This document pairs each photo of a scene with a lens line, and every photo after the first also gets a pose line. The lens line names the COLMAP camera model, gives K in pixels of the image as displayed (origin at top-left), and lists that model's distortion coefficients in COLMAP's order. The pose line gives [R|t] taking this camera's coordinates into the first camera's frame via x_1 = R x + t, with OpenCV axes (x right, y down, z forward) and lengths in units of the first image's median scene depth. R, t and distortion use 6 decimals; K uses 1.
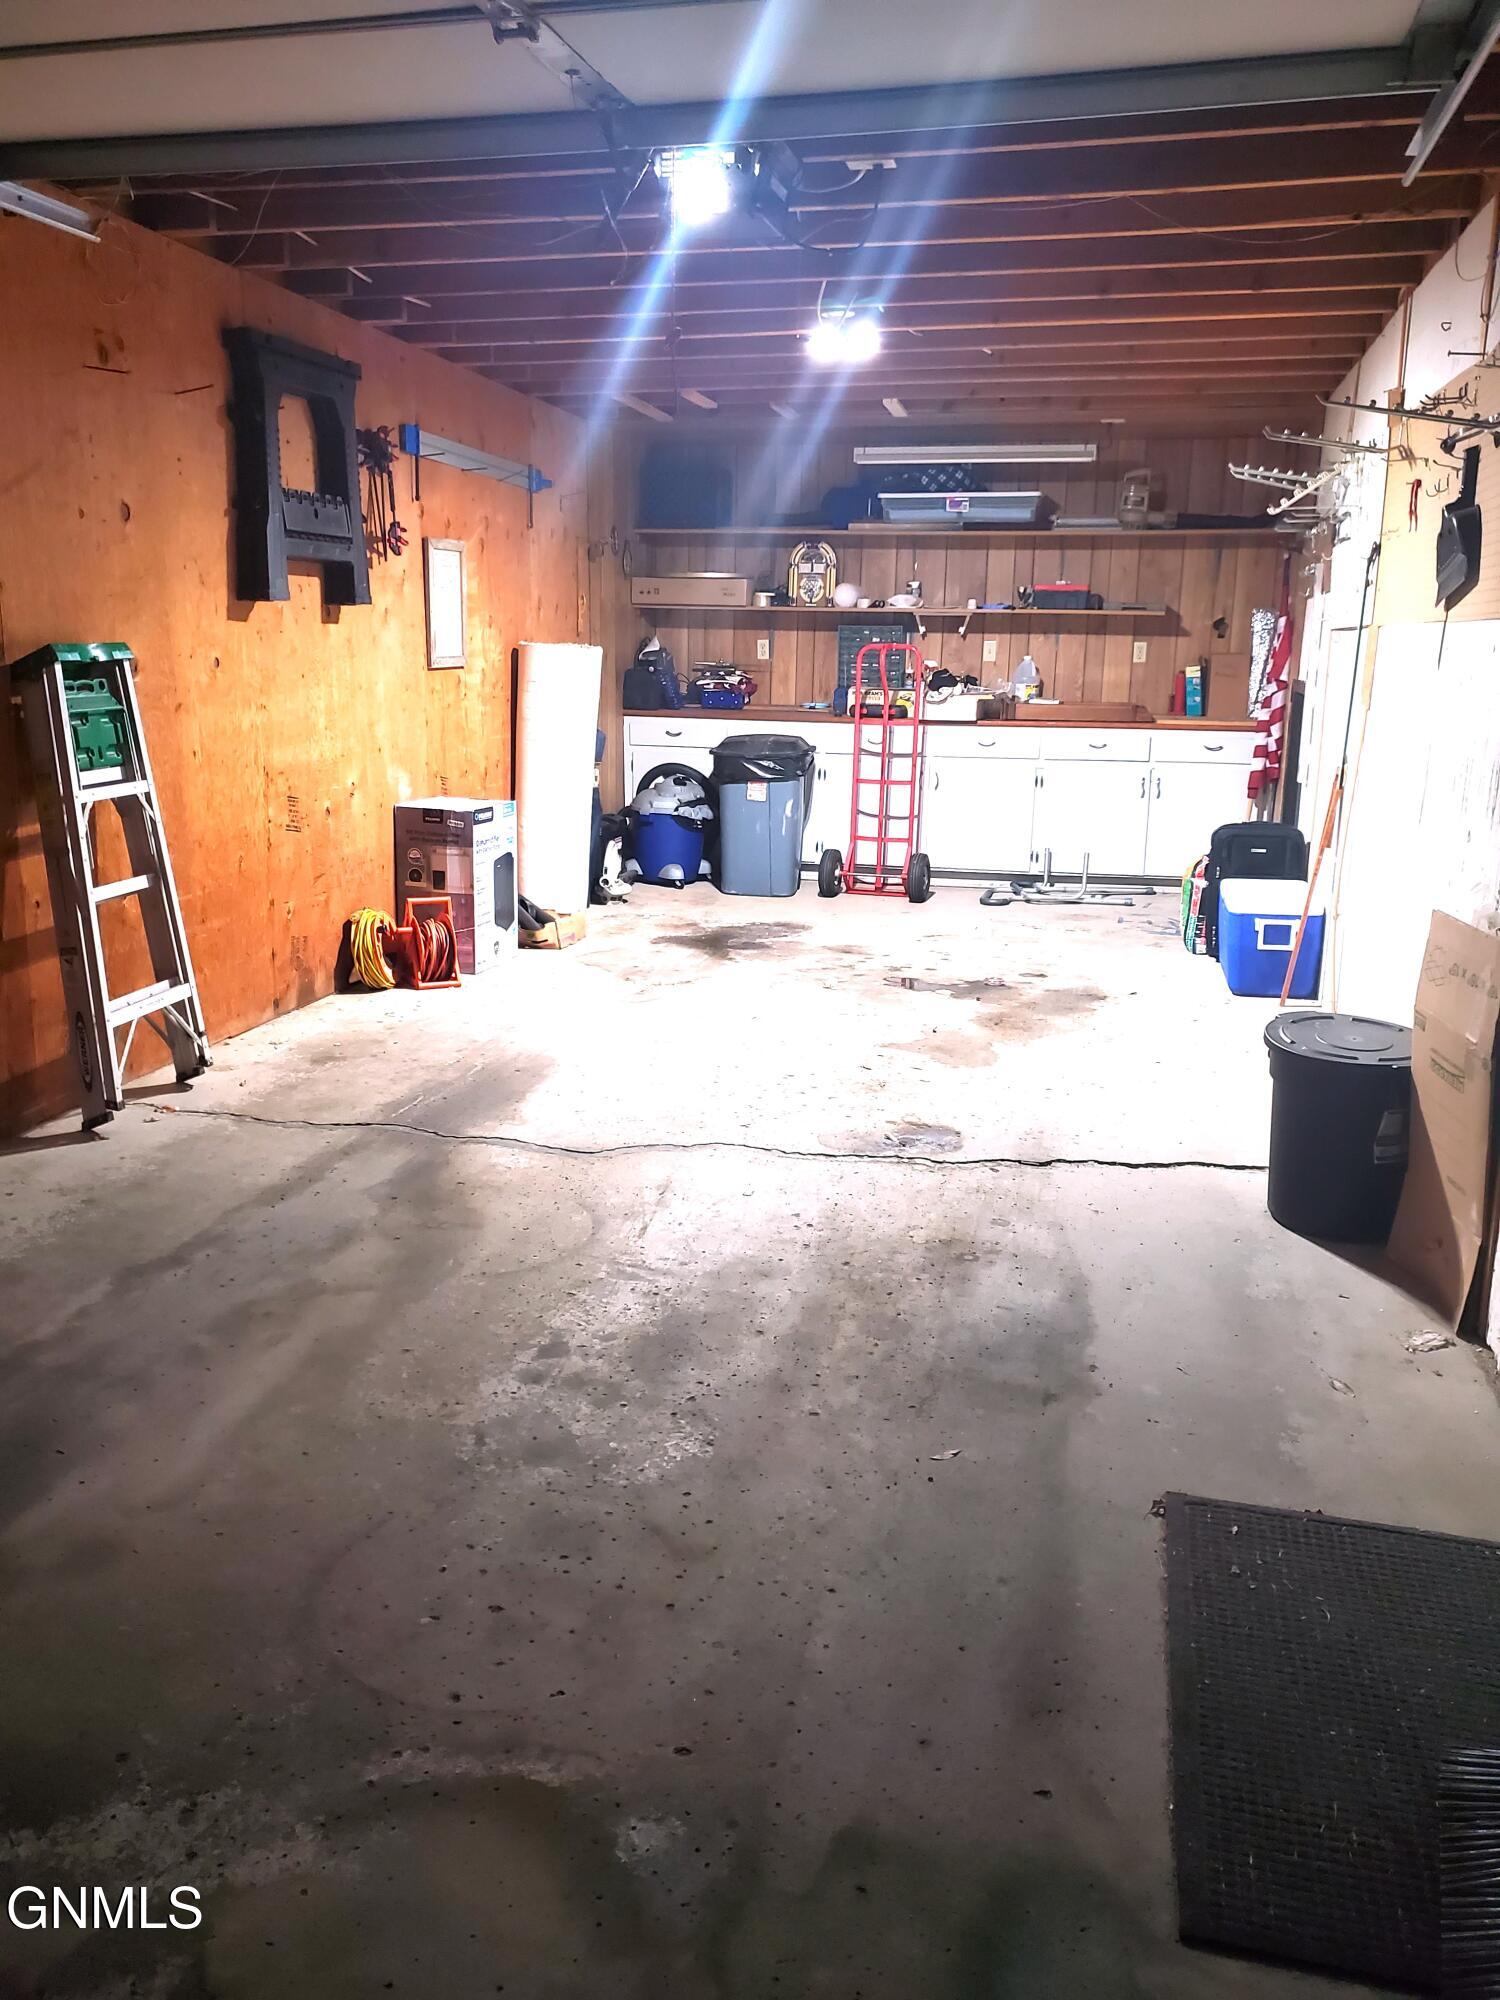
lens RADIAL K [[1508.6, 0, 698.1], [0, 1508.6, 995.8], [0, 0, 1]] dist [0.129706, -0.474831]
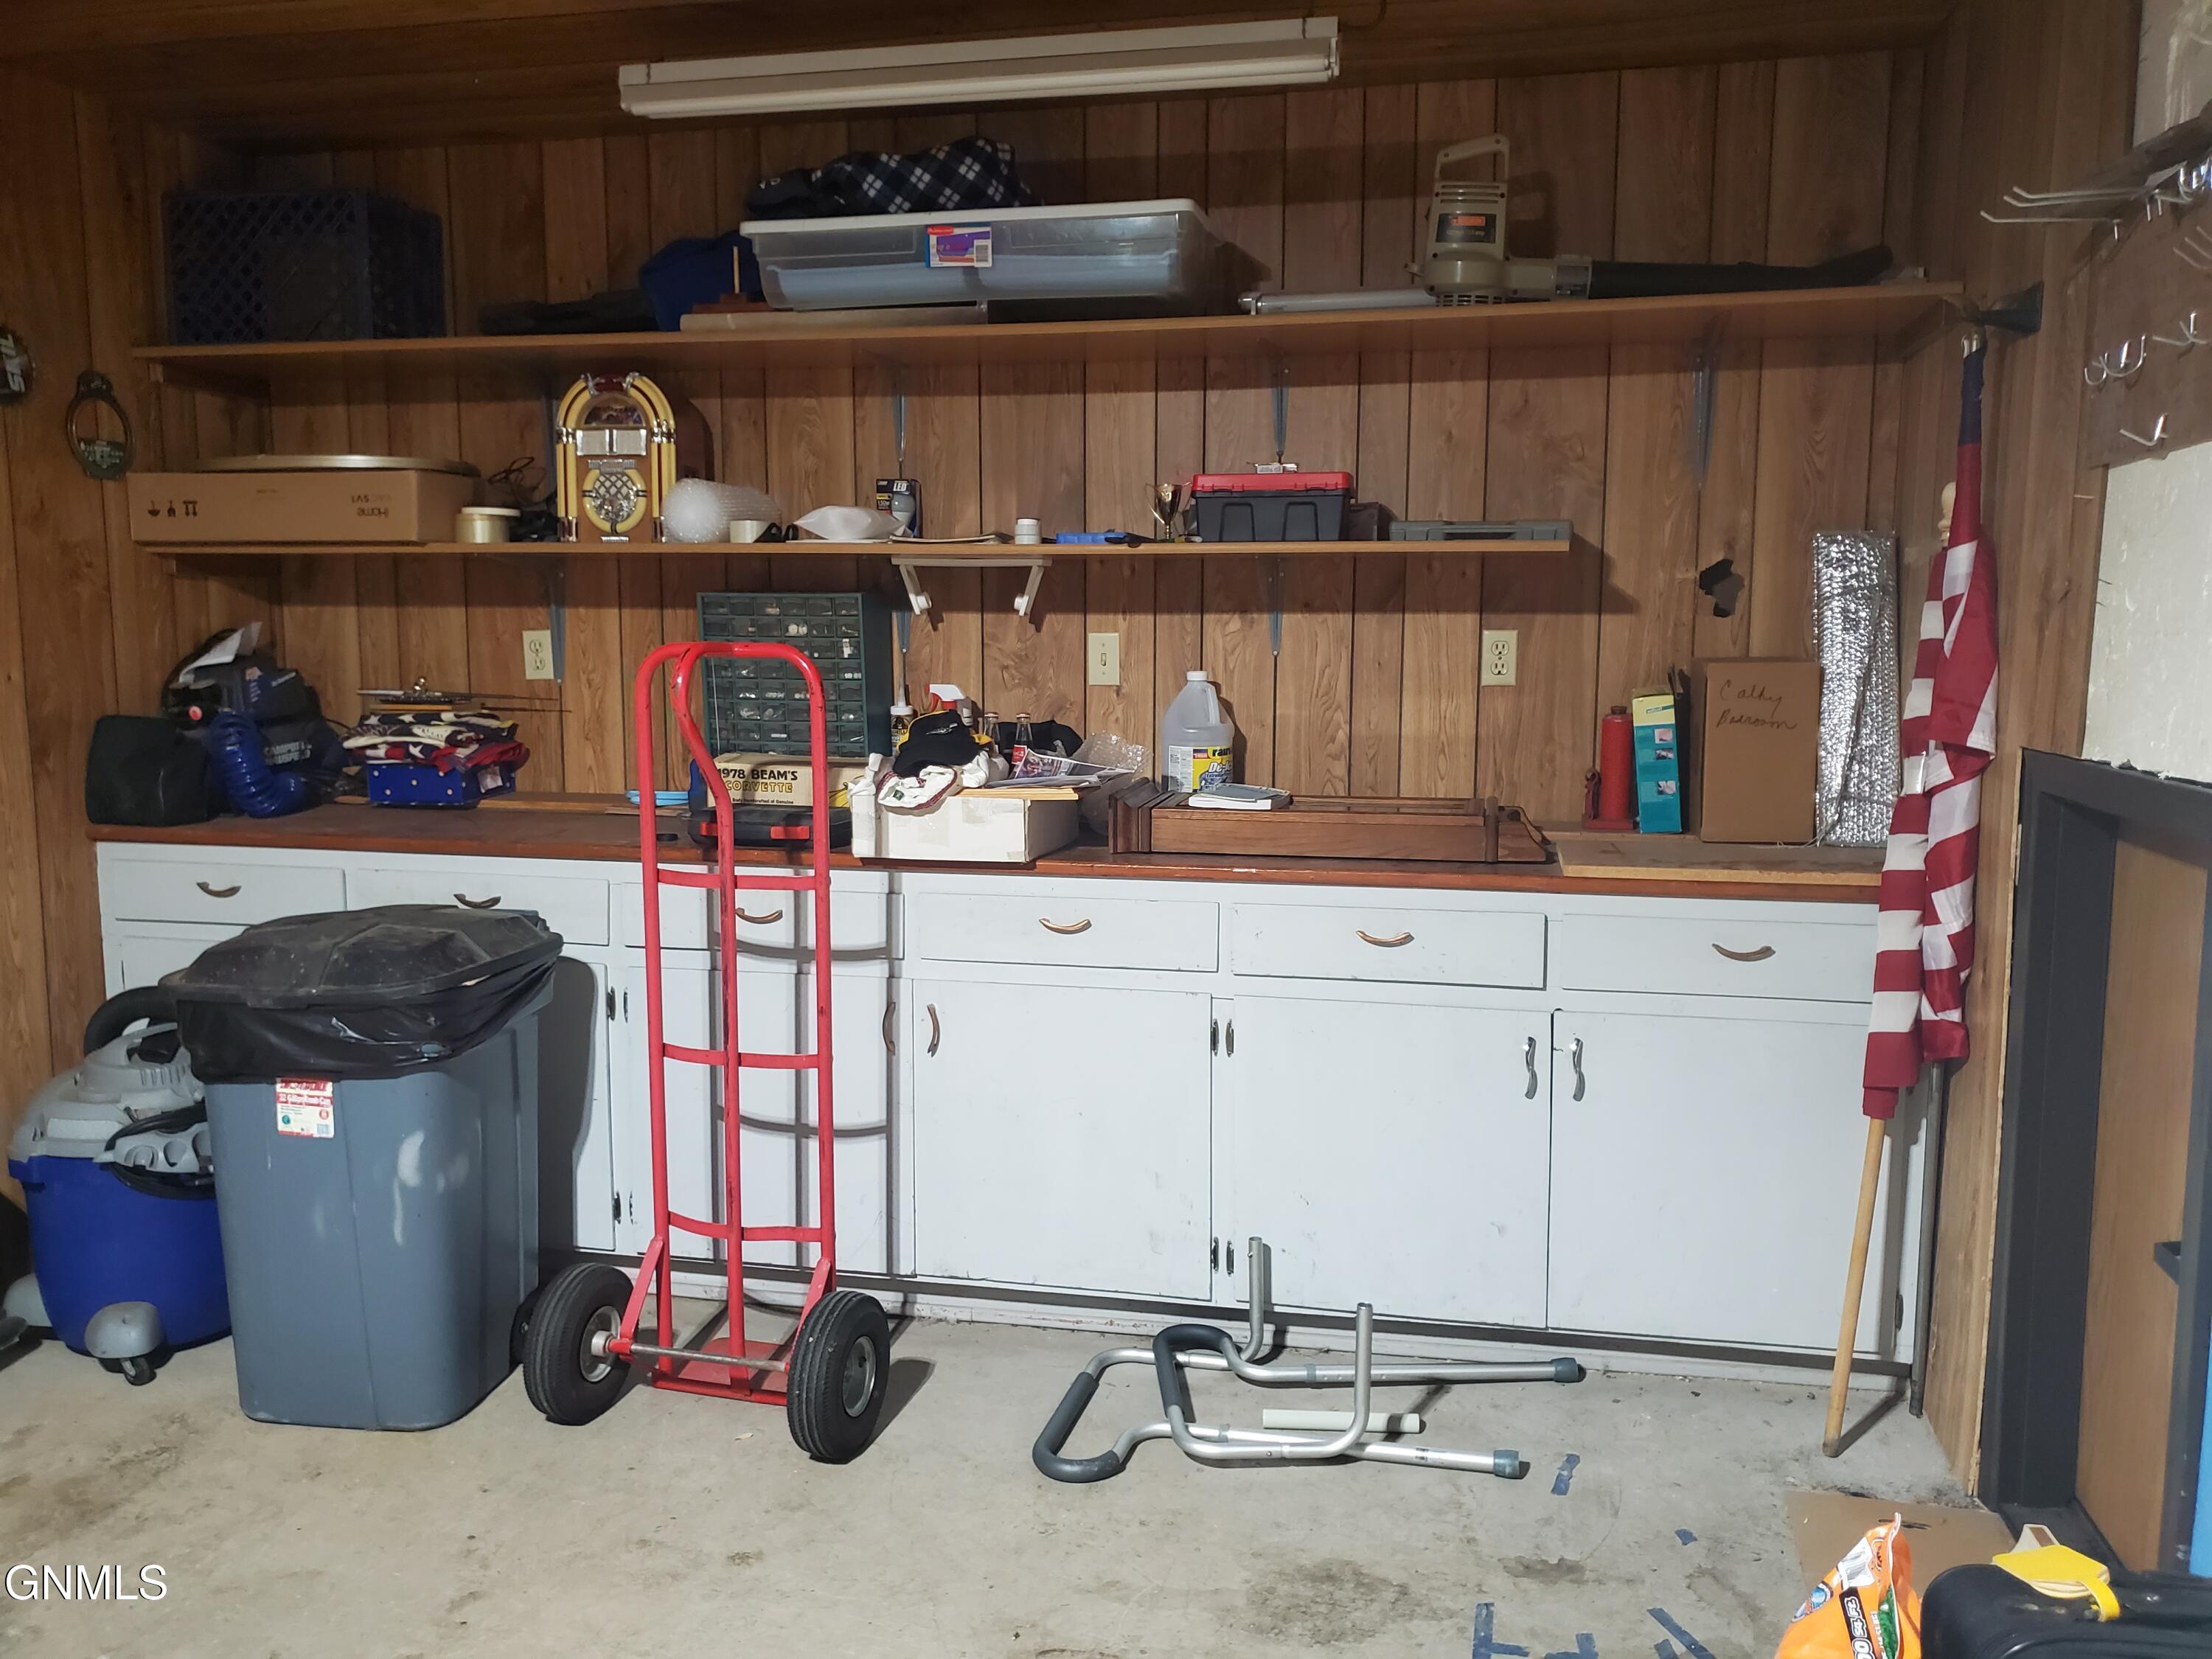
lens RADIAL K [[1668.5, 0, 1070.2], [0, 1668.5, 830.1], [0, 0, 1]] dist [0.129706, -0.474831]
pose [[0.999341, -0.013639, 0.033648, 0.175143], [0.017448, 0.993139, -0.115630, -0.141416], [-0.031840, 0.116141, 0.992722, 0.614555]]
